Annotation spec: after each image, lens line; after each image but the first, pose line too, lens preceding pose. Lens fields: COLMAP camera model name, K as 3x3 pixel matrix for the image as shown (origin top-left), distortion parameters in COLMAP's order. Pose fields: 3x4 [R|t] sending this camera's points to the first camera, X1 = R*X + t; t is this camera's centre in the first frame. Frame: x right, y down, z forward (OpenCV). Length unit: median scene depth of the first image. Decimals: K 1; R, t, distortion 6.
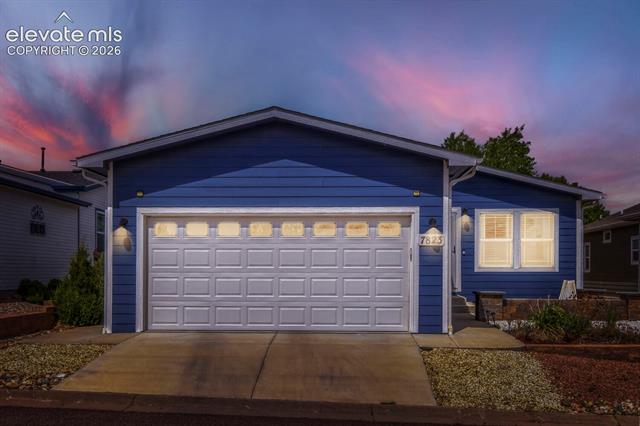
lens RADIAL K [[661.4, 0, 320.3], [0, 661.4, 215.9], [0, 0, 1]] dist [-0.013434, 0.000000]
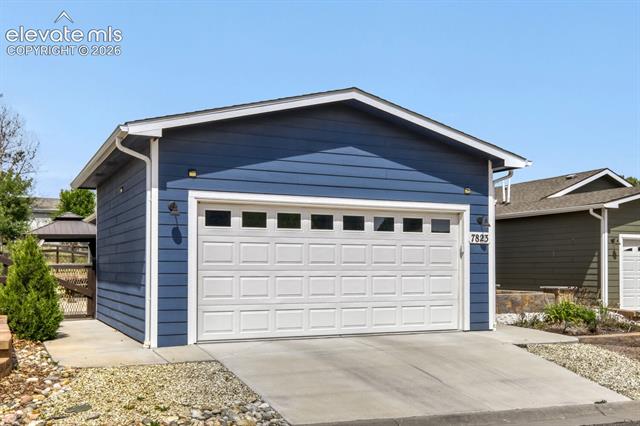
lens RADIAL K [[661.4, 0, 320.8], [0, 661.4, 211.8], [0, 0, 1]] dist [-0.013434, 0.000000]
pose [[0.891192, 0.038895, 0.451955, -0.504500], [-0.038073, 0.999215, -0.010917, 0.016430], [-0.452025, -0.007478, 0.891974, 0.205543]]
